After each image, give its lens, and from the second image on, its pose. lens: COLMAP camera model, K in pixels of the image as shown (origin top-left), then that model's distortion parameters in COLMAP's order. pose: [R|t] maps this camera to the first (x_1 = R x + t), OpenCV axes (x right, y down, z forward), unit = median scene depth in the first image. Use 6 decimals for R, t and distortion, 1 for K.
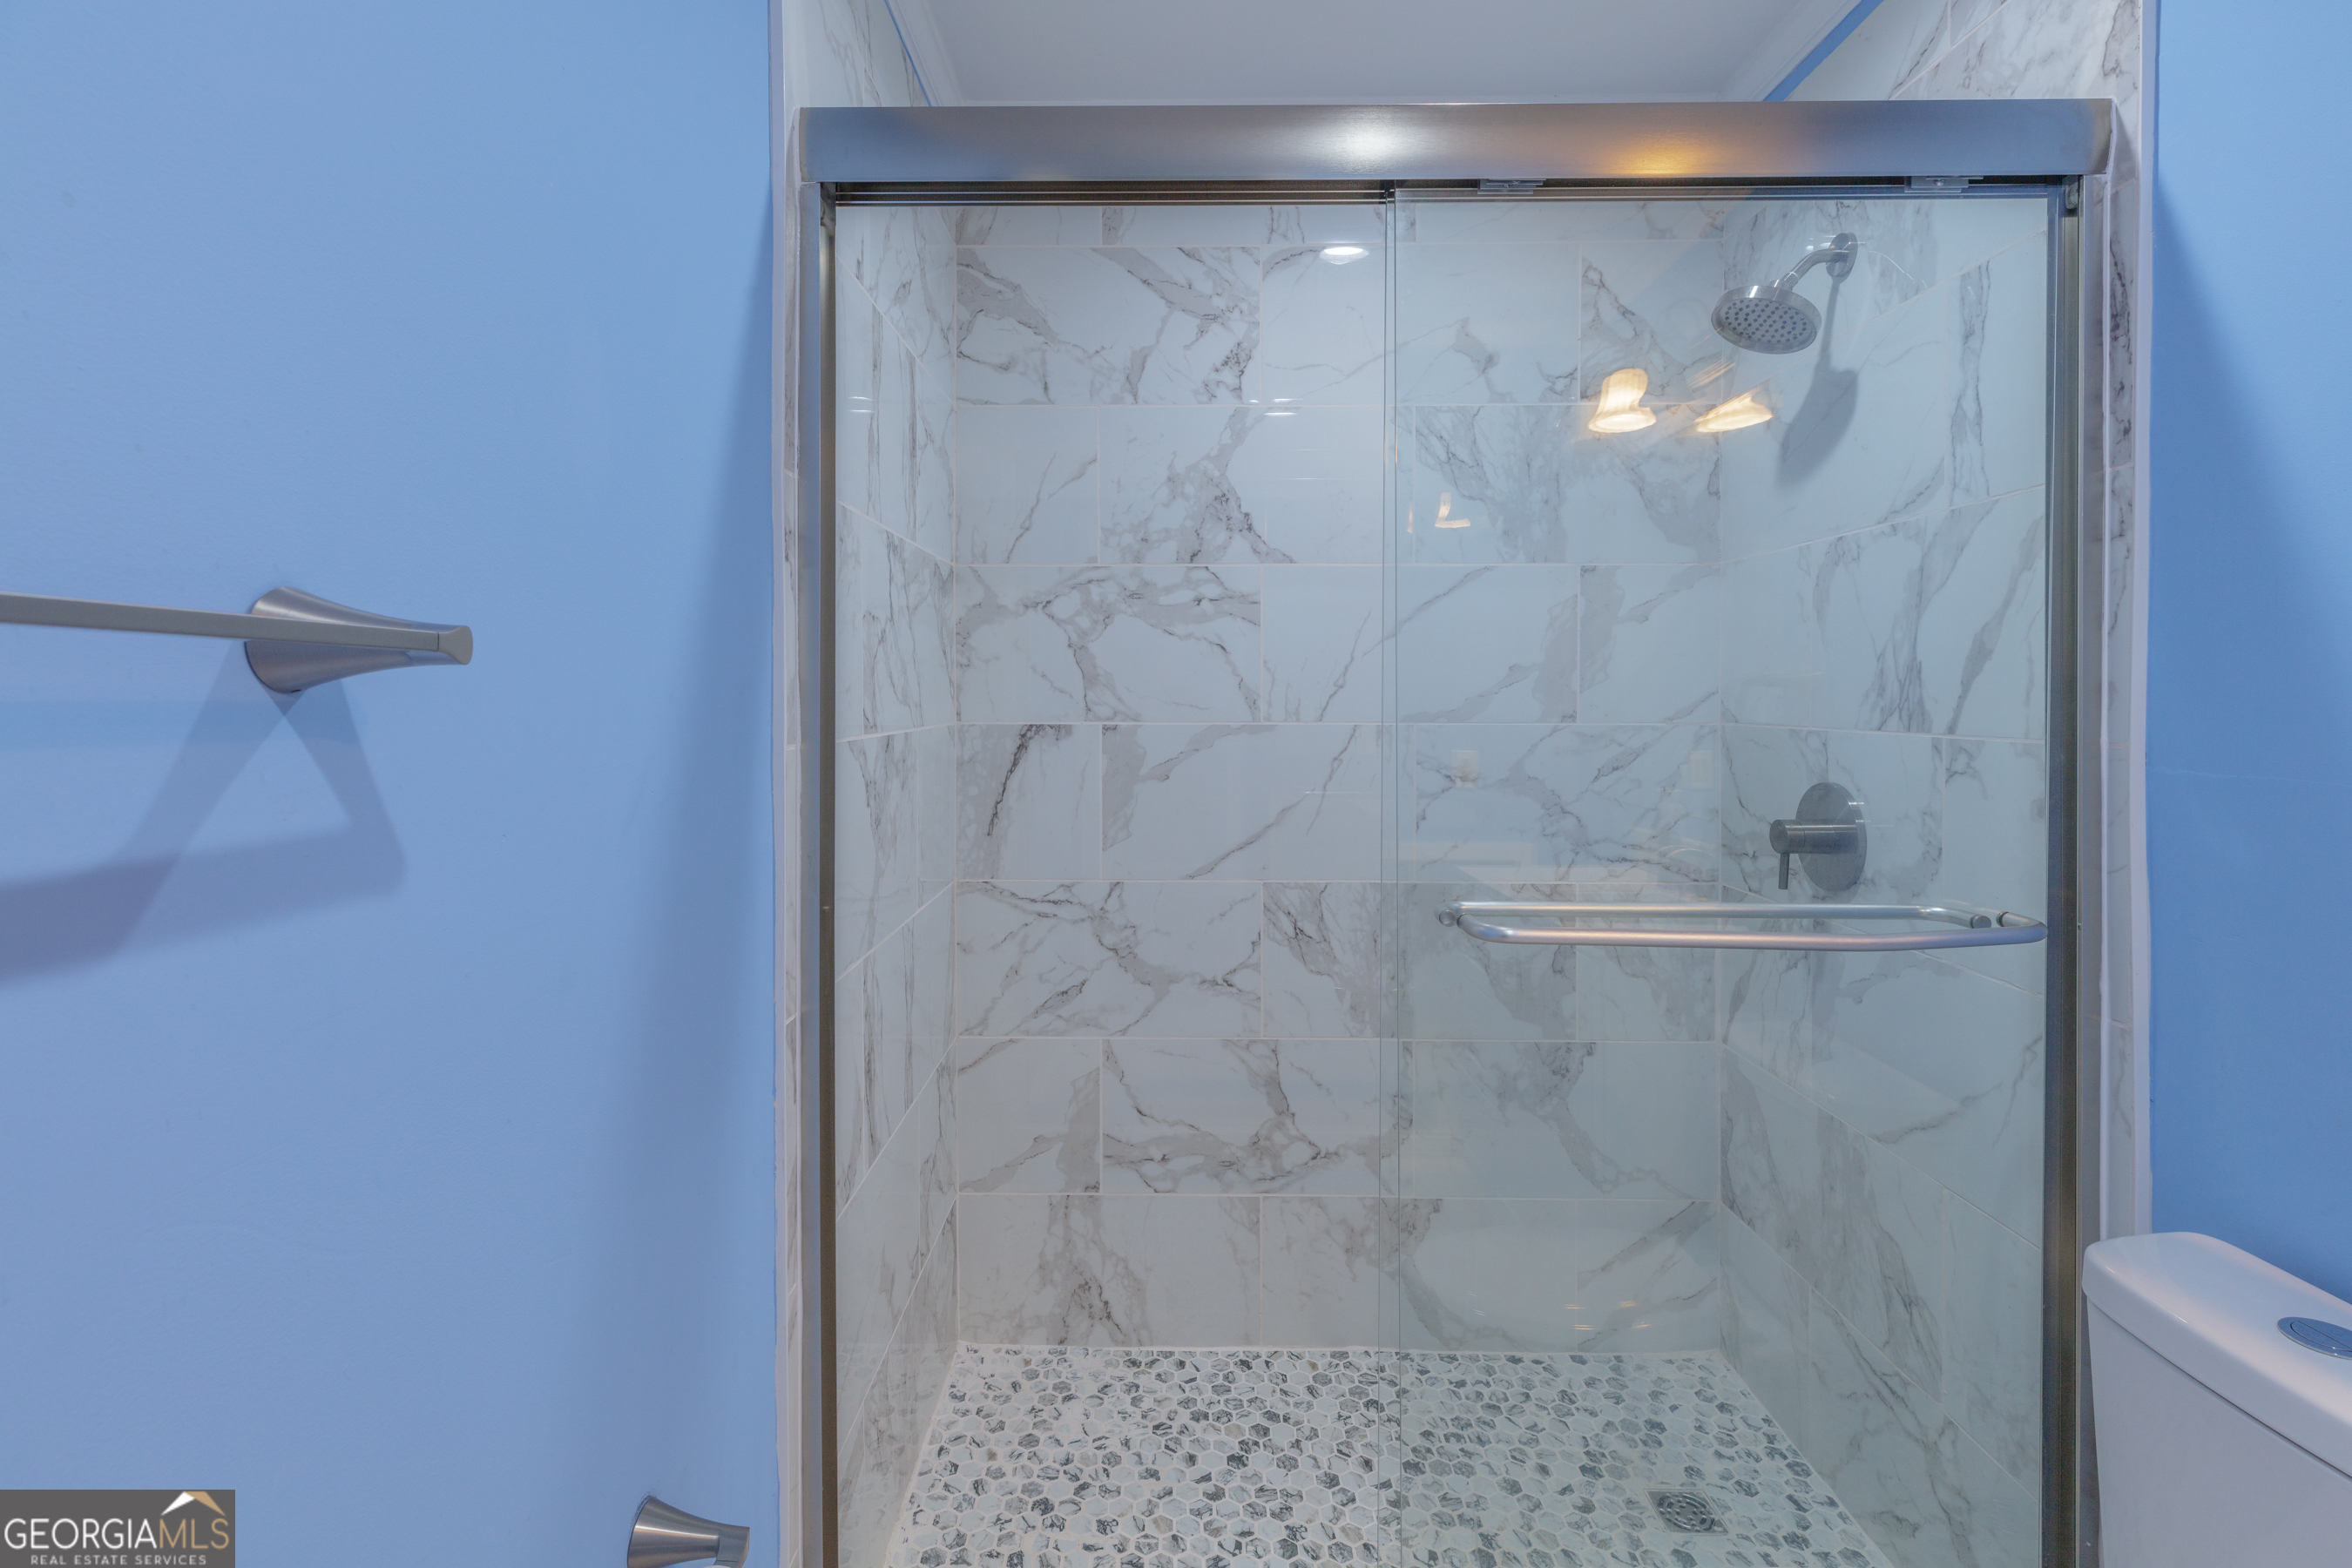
lens RADIAL K [[1047.0, 0, 1173.8], [0, 1047.0, 702.0], [0, 0, 1]] dist [0.007375, -0.002341]
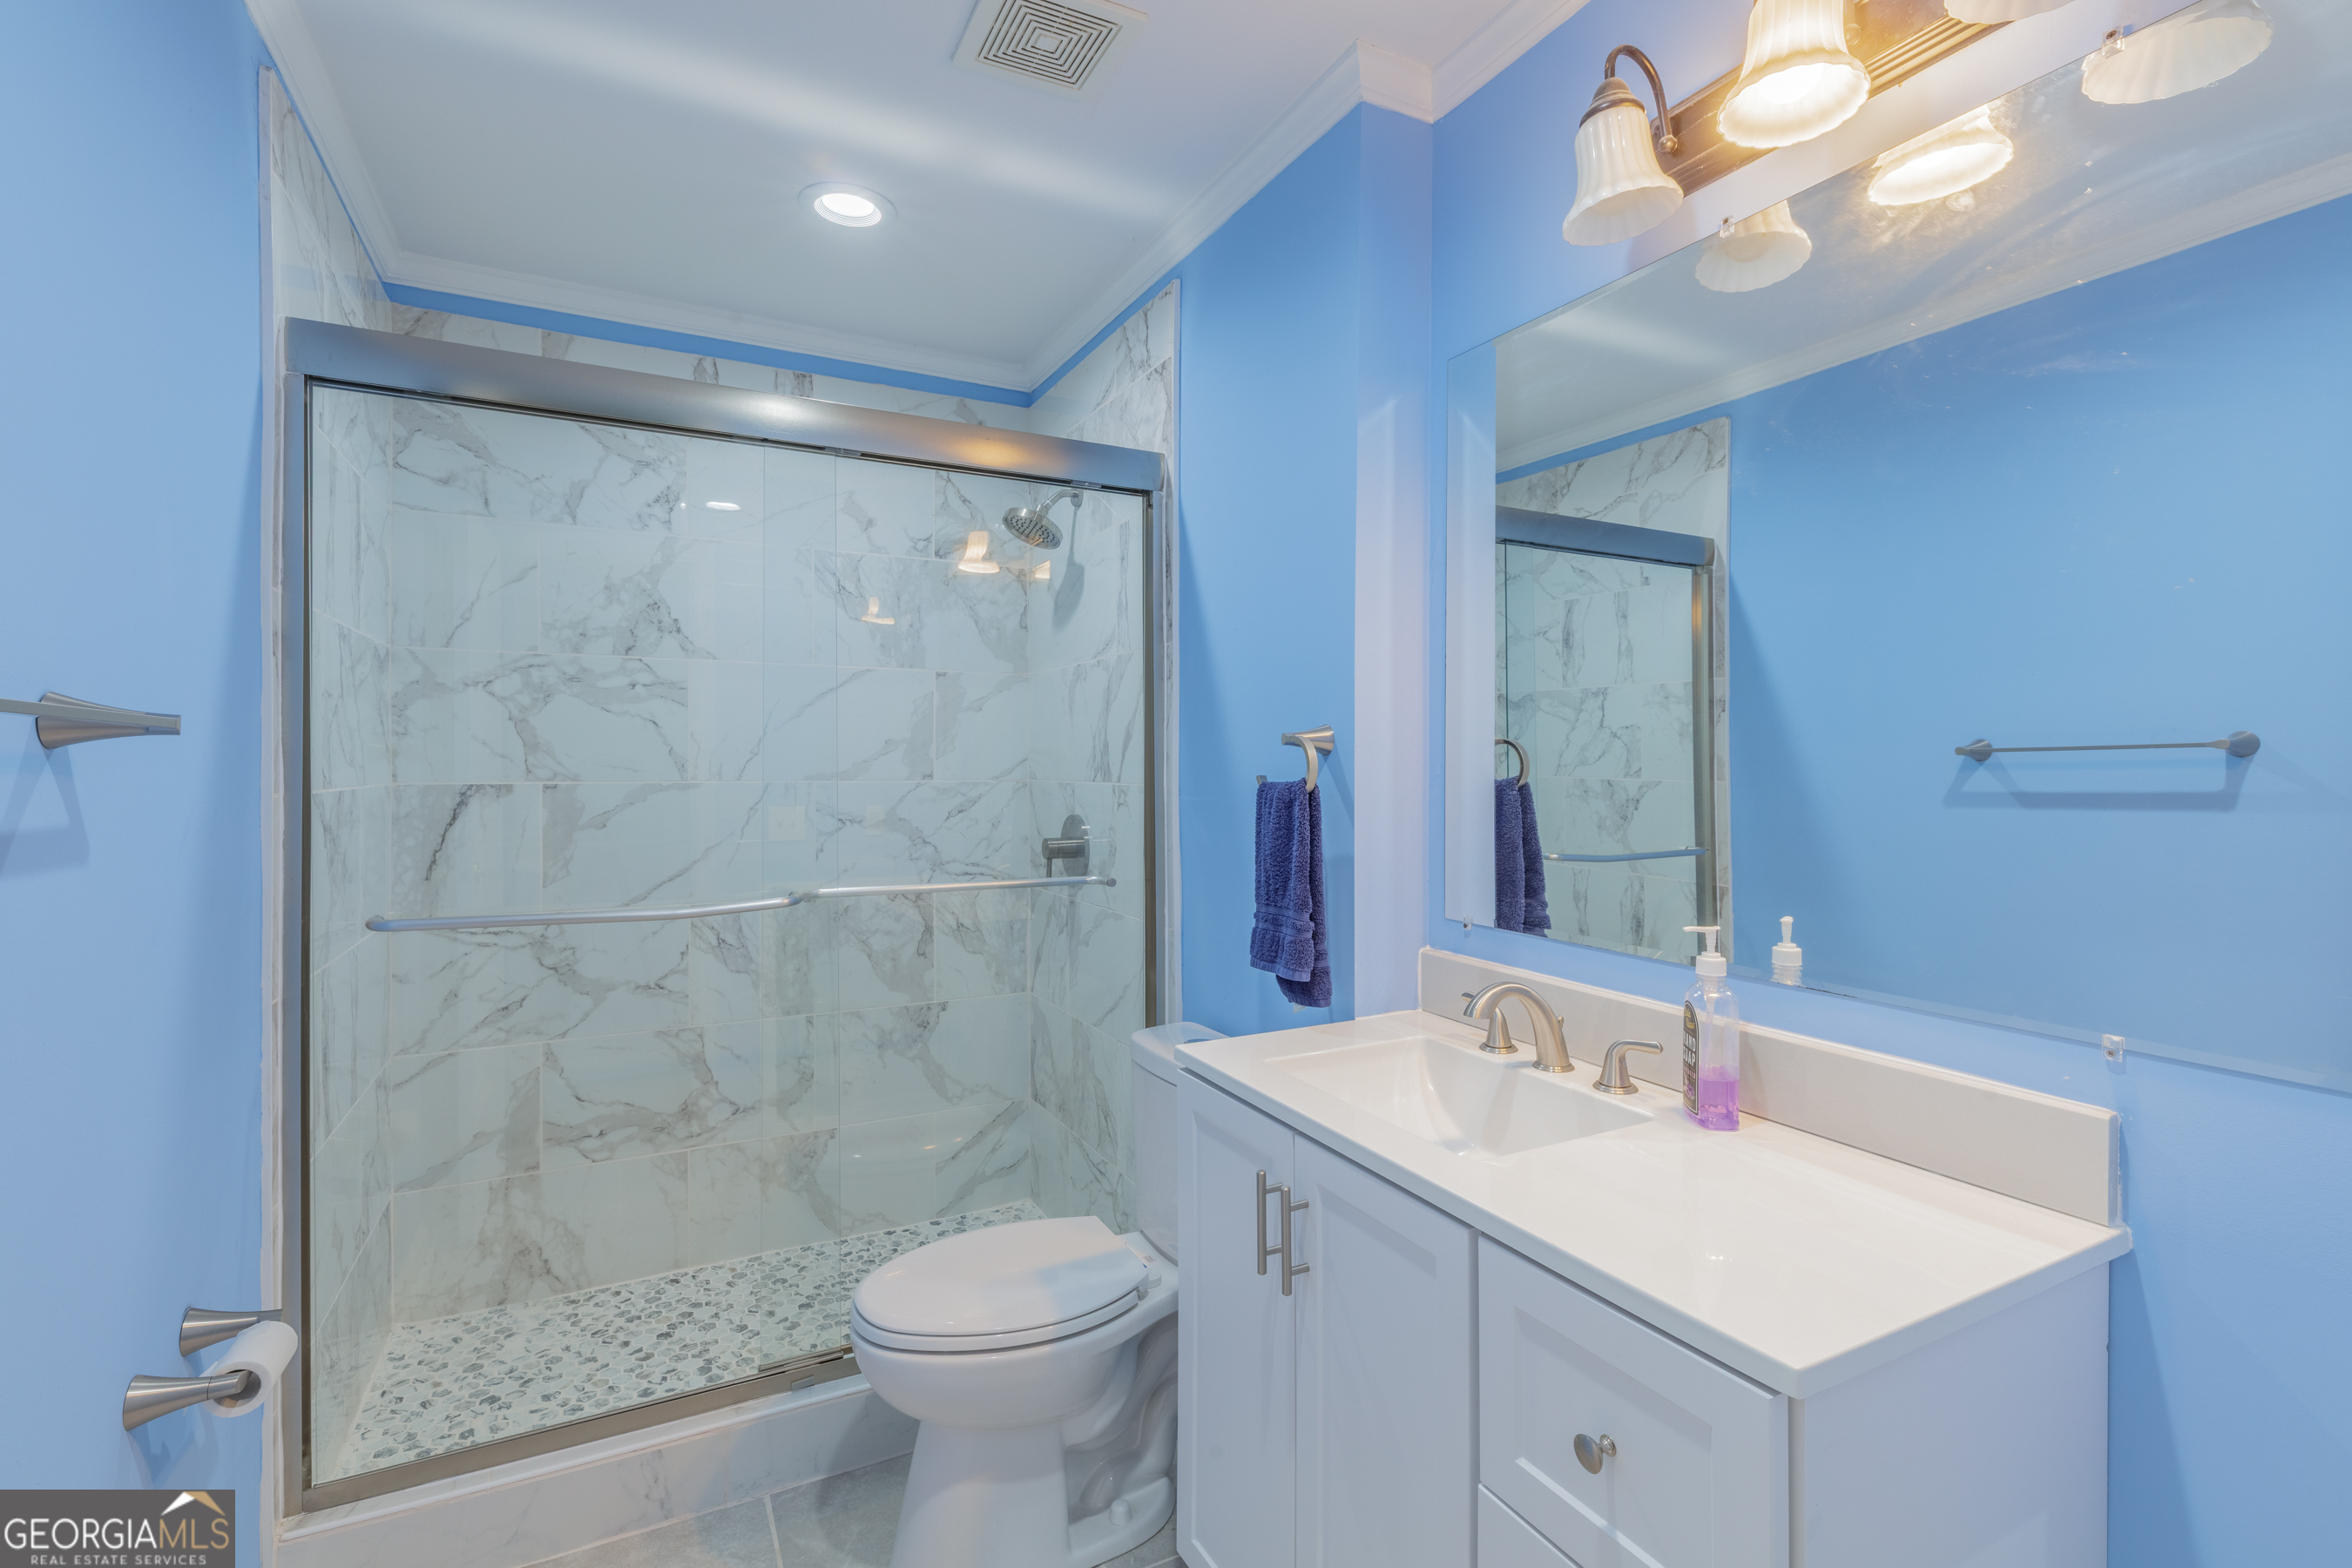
lens RADIAL K [[1047.0, 0, 1210.9], [0, 1047.0, 769.1], [0, 0, 1]] dist [0.007375, -0.002341]
pose [[0.869032, -0.000876, 0.494756, 0.003079], [0.003069, 0.999989, -0.003621, 0.011241], [-0.494747, 0.004665, 0.869025, -0.451391]]
